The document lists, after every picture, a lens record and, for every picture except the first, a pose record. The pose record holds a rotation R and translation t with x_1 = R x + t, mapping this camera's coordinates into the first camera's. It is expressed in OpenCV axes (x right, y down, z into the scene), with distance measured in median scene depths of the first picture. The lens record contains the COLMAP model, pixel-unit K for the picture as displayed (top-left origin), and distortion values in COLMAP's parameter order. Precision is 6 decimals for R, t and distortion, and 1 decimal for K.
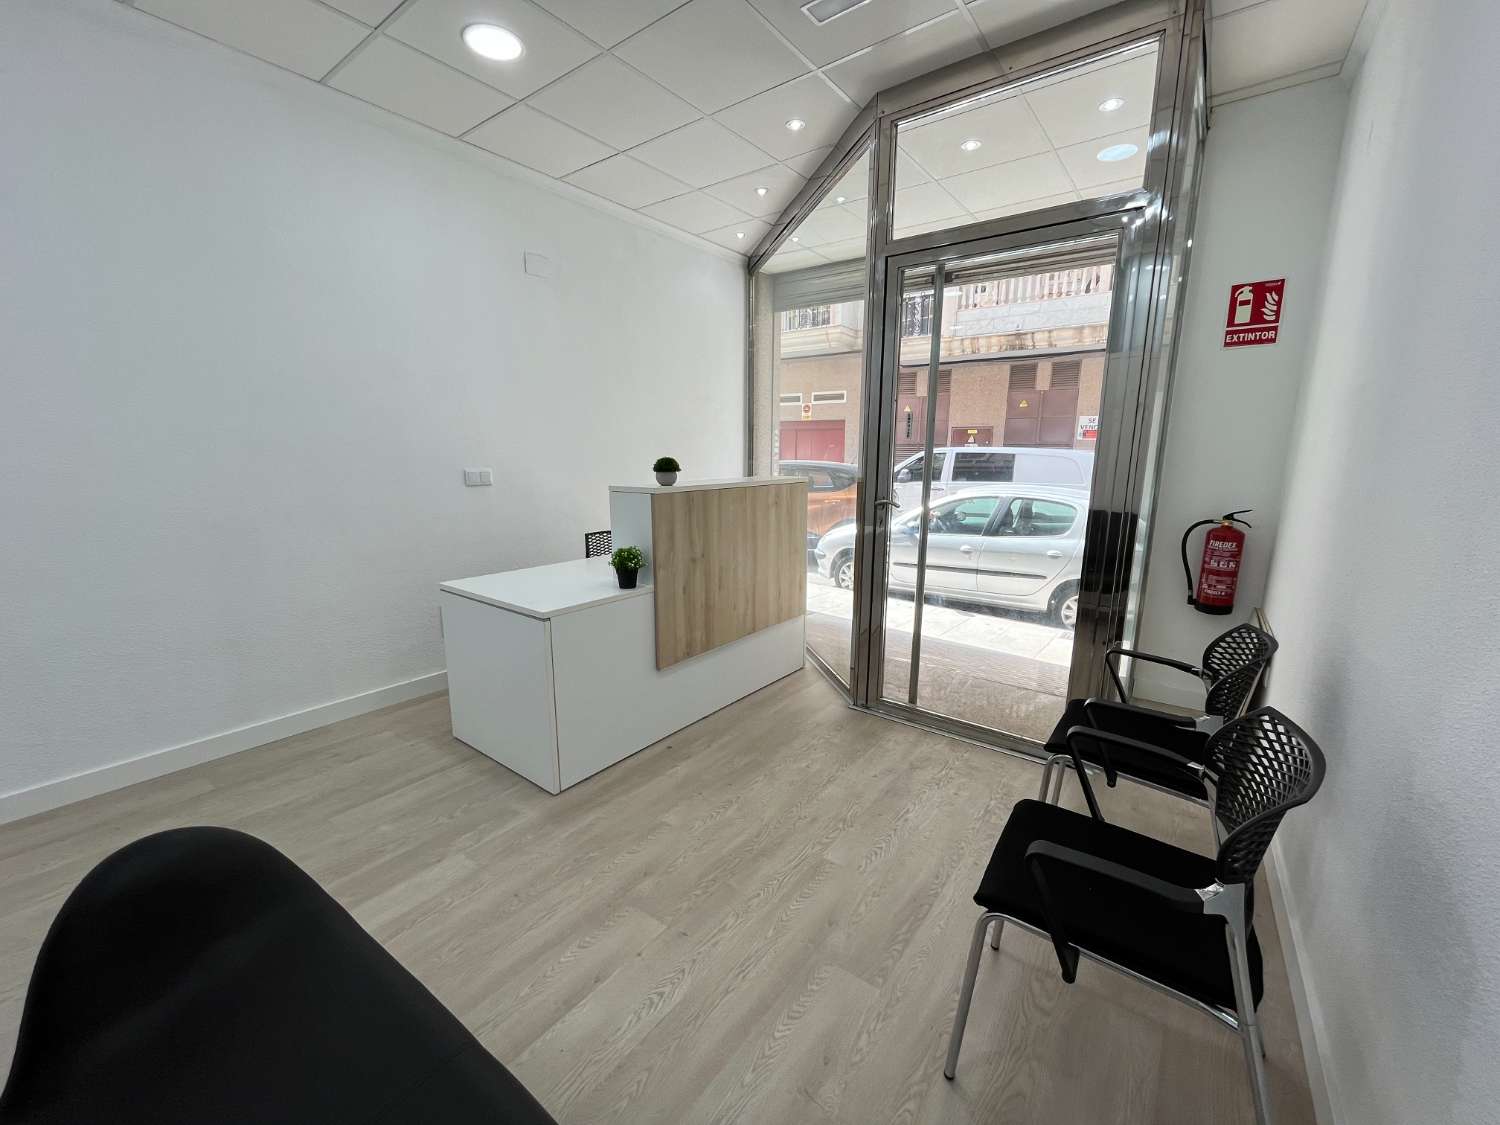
lens RADIAL K [[605.9, 0, 748.0], [0, 605.9, 568.6], [0, 0, 1]] dist [-0.001304, 0.000793]
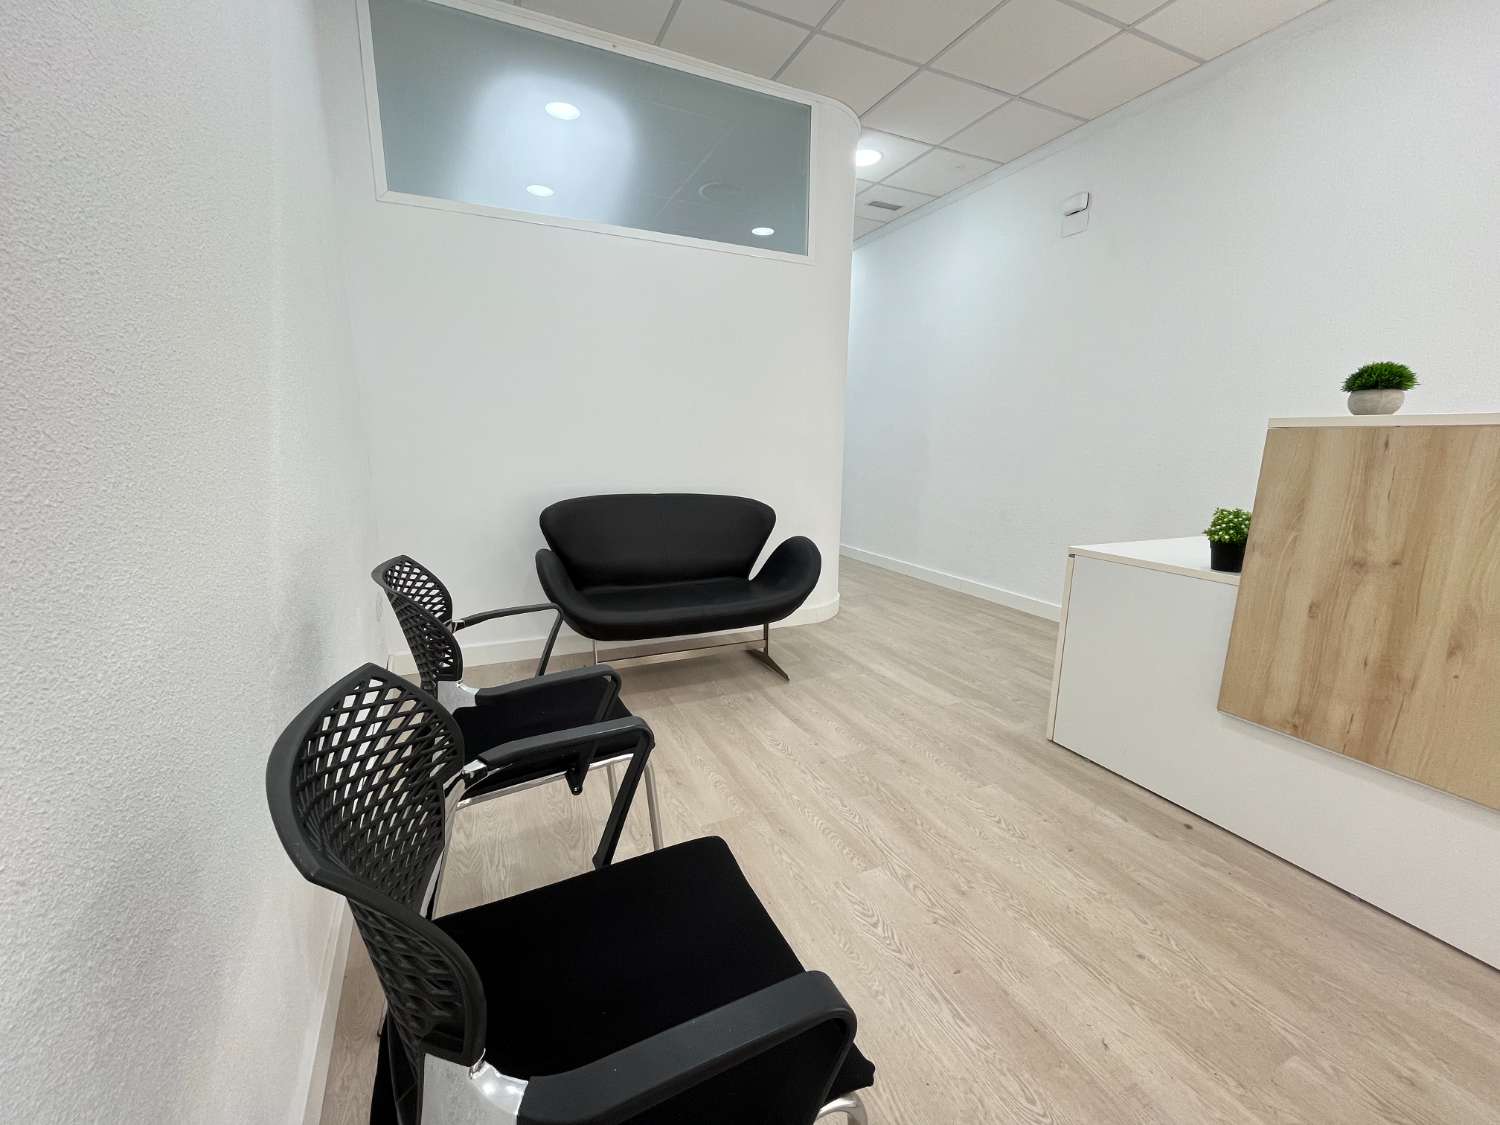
lens RADIAL K [[605.9, 0, 750.0], [0, 605.9, 563.1], [0, 0, 1]] dist [-0.001304, 0.000793]
pose [[-0.467326, 0.162956, -0.868937, 0.654153], [-0.183778, 0.943490, 0.275776, -0.067419], [0.864773, 0.288569, -0.410970, 0.842851]]
